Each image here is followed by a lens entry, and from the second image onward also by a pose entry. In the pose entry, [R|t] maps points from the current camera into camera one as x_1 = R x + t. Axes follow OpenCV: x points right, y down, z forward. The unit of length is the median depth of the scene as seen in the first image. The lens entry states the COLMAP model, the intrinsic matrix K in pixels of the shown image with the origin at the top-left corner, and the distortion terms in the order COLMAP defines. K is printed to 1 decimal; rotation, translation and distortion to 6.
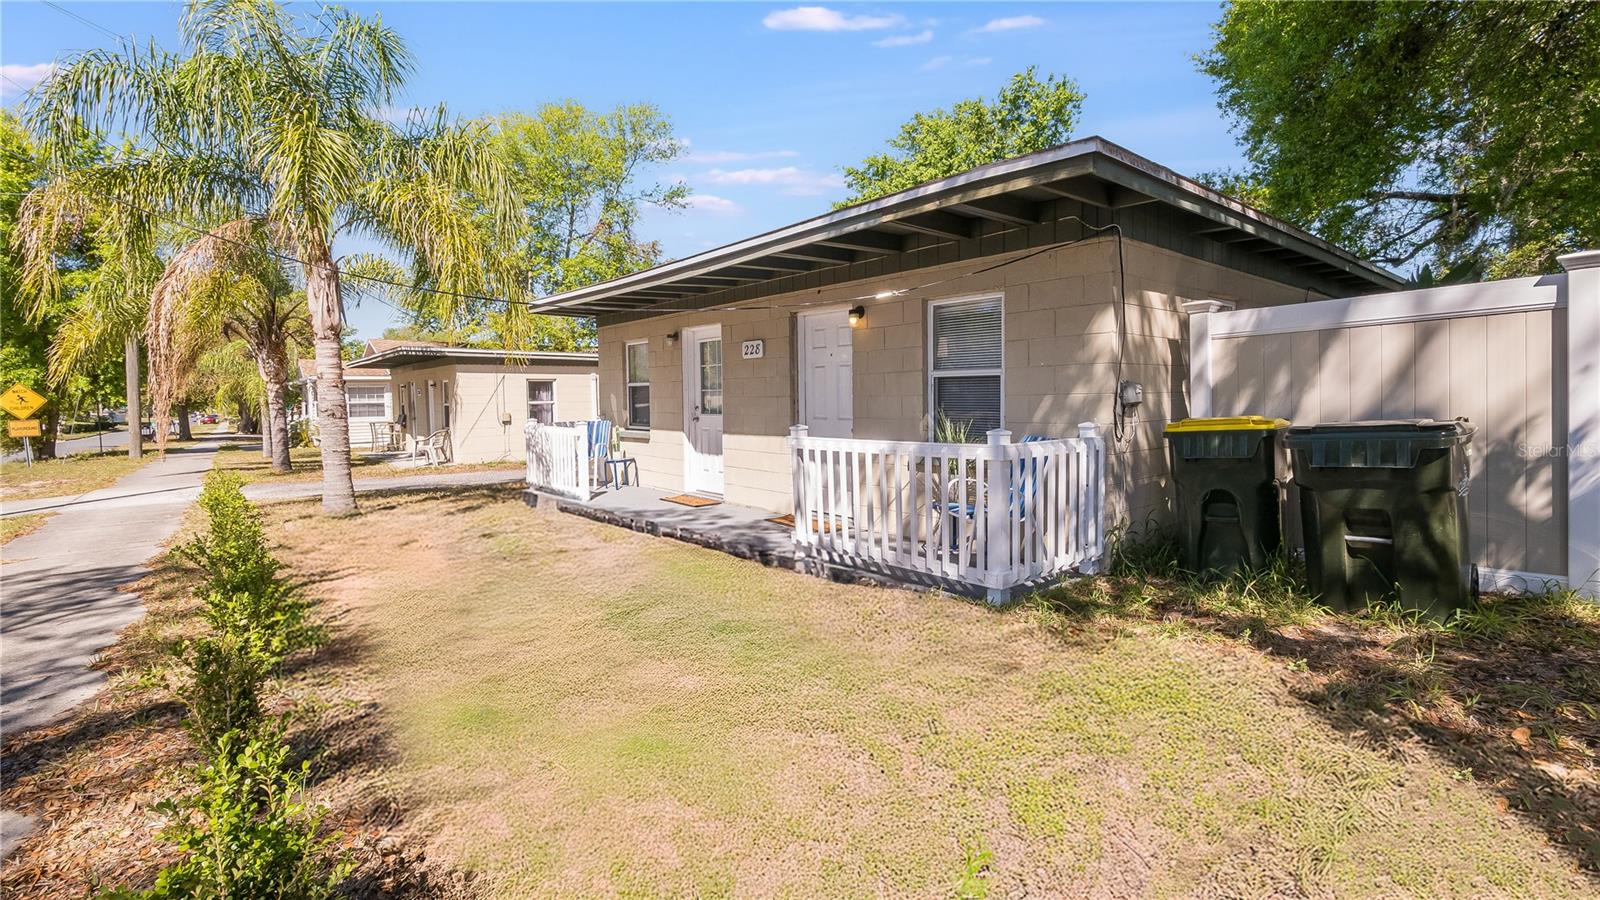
lens RADIAL K [[702.1, 0, 800.0], [0, 702.1, 450.0], [0, 0, 1]] dist [0.001041, 0.000104]
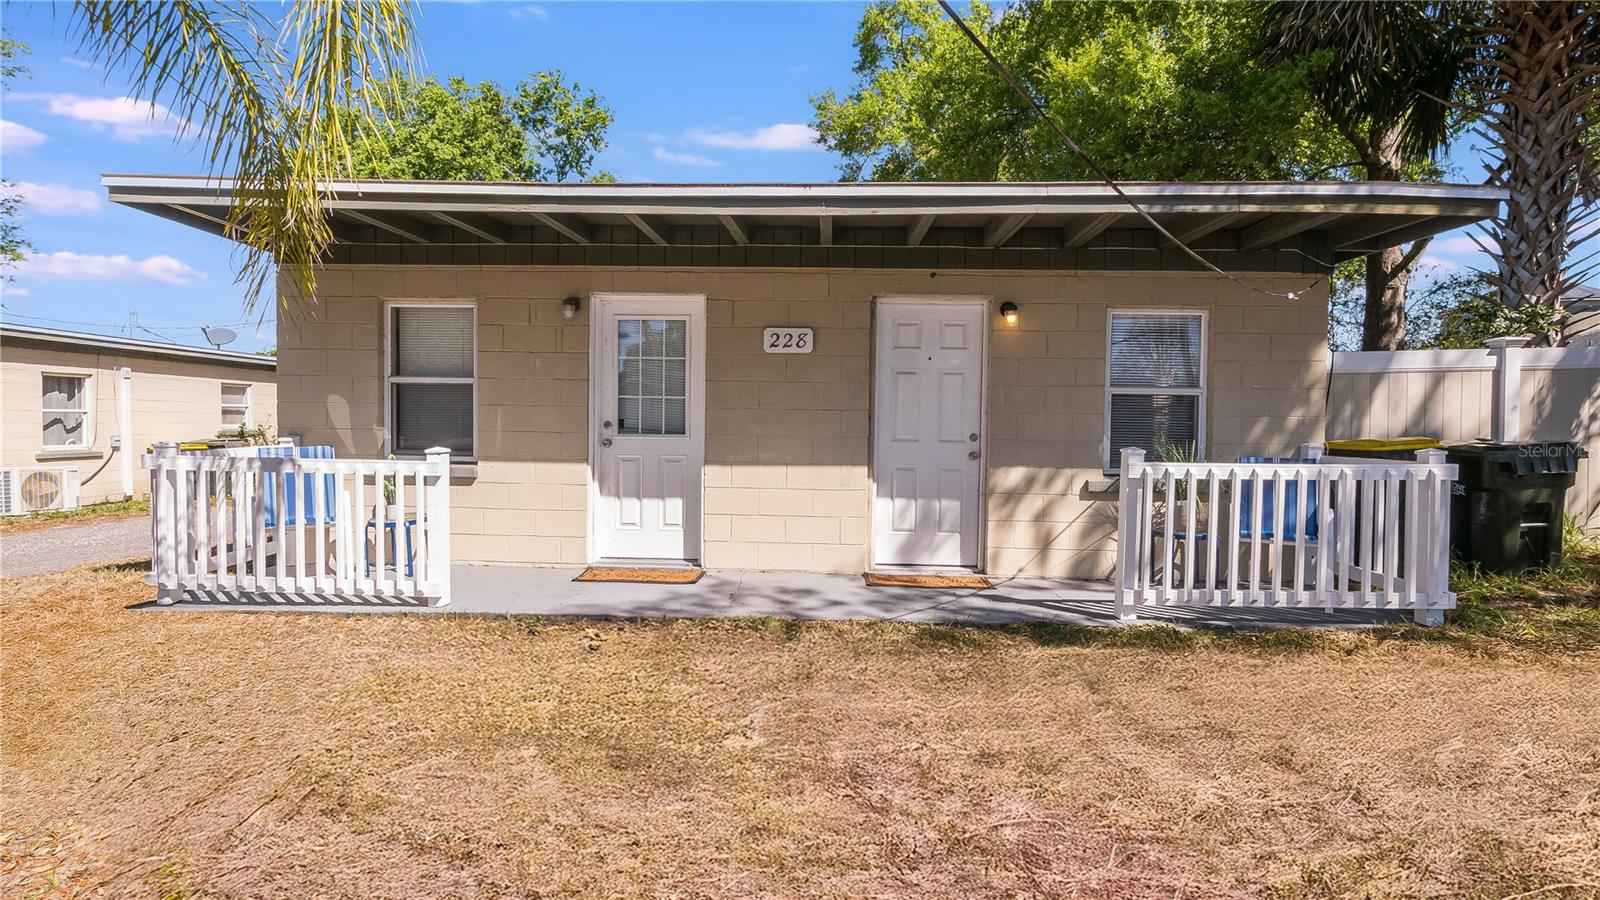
lens RADIAL K [[658.0, 0, 800.0], [0, 658.0, 450.0], [0, 0, 1]] dist [-0.000622, -0.000137]
pose [[0.669345, -0.025692, 0.742507, -0.602517], [0.035192, 0.999376, 0.002856, -0.041701], [-0.742118, 0.024219, 0.669832, 0.628178]]
